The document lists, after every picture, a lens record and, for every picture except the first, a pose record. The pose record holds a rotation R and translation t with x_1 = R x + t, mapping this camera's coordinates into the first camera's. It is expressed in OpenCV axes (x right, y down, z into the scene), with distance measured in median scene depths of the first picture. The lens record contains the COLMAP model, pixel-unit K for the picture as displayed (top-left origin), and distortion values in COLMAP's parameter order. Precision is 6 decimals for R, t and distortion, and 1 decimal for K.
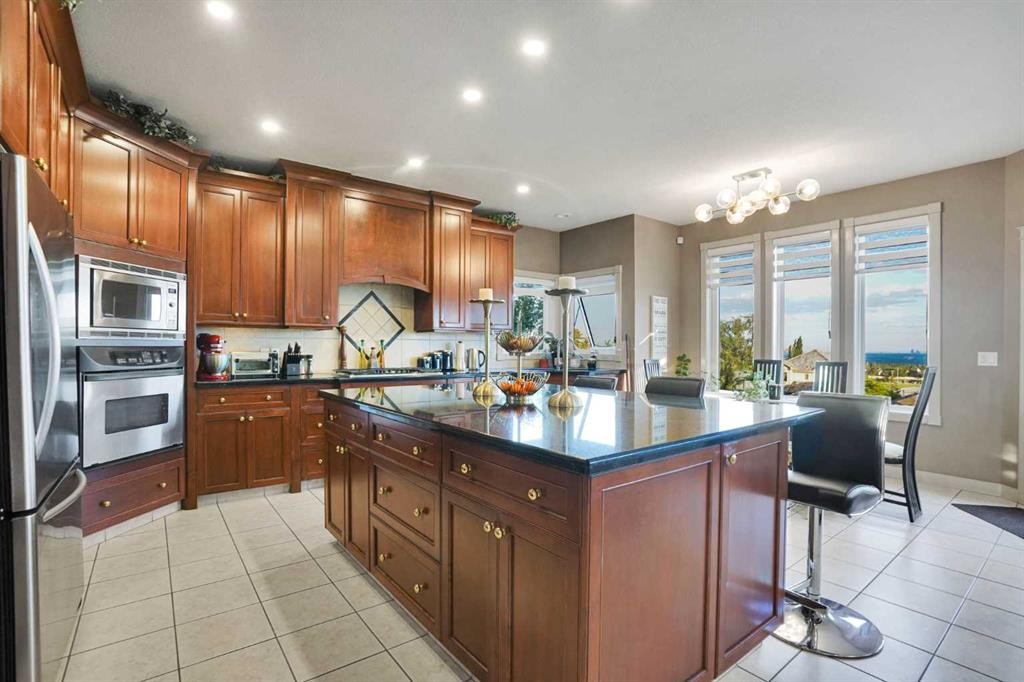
lens RADIAL K [[475.5, 0, 510.6], [0, 475.5, 348.3], [0, 0, 1]] dist [-0.050532, 0.013787]
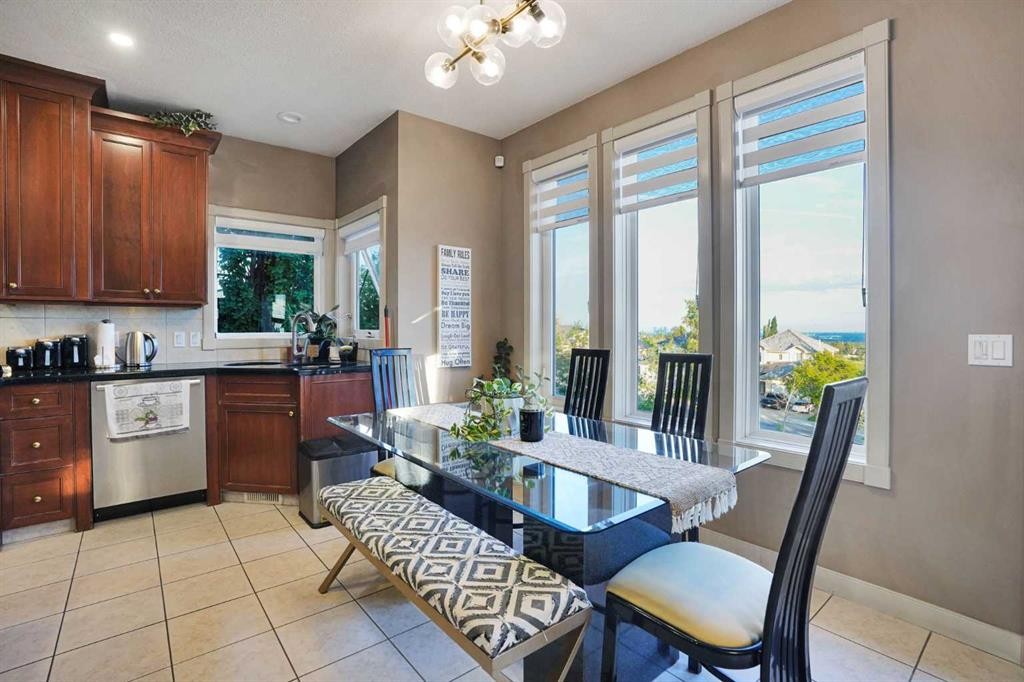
lens RADIAL K [[475.5, 0, 507.0], [0, 475.5, 333.9], [0, 0, 1]] dist [-0.050532, 0.013787]
pose [[0.999503, -0.006138, 0.030925, 0.417281], [0.005867, 0.999944, 0.008836, 0.000624], [-0.030977, -0.008651, 0.999483, 0.425035]]
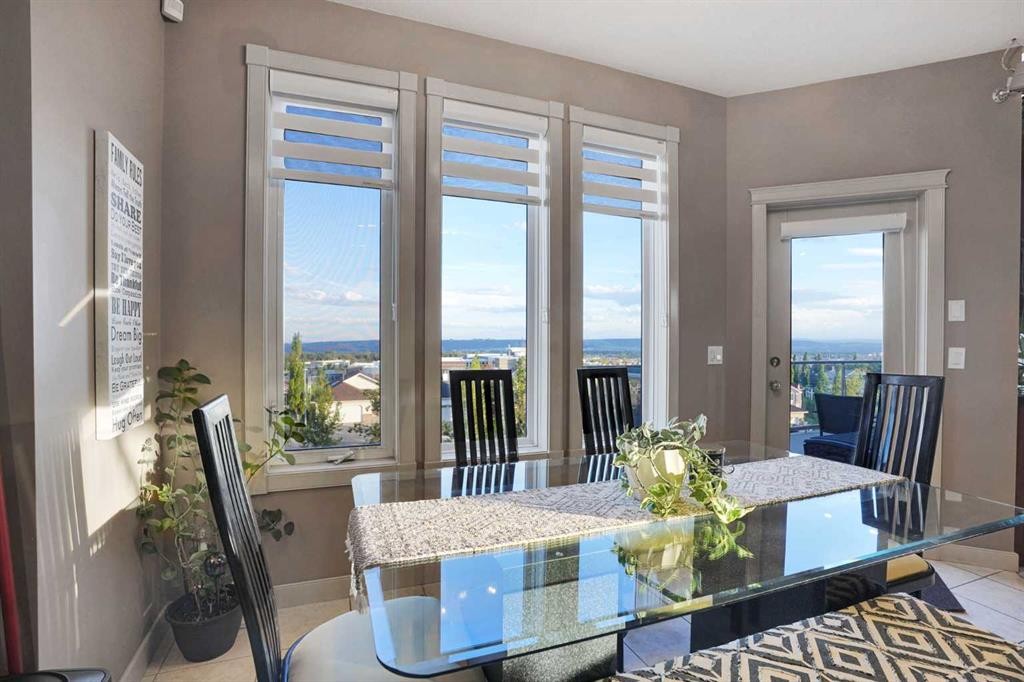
lens RADIAL K [[475.5, 0, 511.9], [0, 475.5, 348.2], [0, 0, 1]] dist [-0.050532, 0.013787]
pose [[0.285789, -0.018813, 0.958108, 0.147972], [0.001569, 0.999815, 0.019164, -0.002697], [-0.958291, -0.003974, 0.285766, 0.823166]]
